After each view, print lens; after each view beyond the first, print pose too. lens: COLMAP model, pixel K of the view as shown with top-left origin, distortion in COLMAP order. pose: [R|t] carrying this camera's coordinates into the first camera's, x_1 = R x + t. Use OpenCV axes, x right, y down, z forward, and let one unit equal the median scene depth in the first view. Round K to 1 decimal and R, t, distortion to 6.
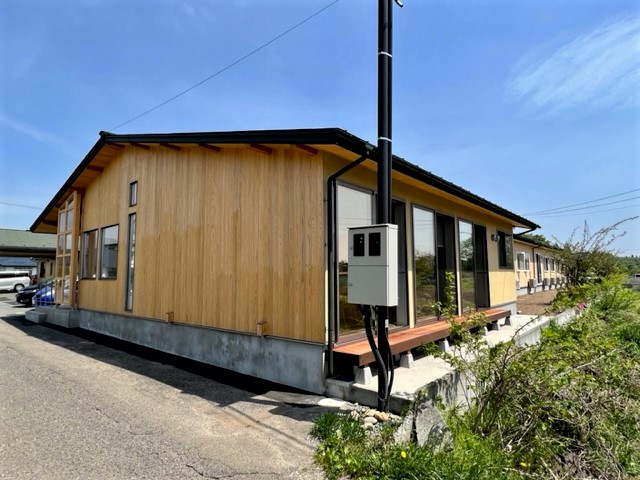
lens RADIAL K [[370.0, 0, 322.6], [0, 370.0, 242.0], [0, 0, 1]] dist [-0.001126, -0.000313]
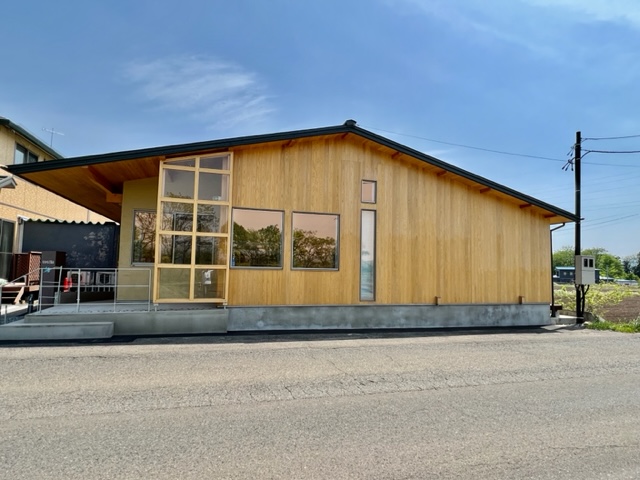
lens RADIAL K [[370.0, 0, 322.1], [0, 370.0, 239.5], [0, 0, 1]] dist [-0.001126, -0.000313]
pose [[0.536760, 0.075987, 0.840306, -2.163654], [-0.104065, 0.994294, -0.023439, 0.068790], [-0.837293, -0.074865, 0.541605, 0.773839]]
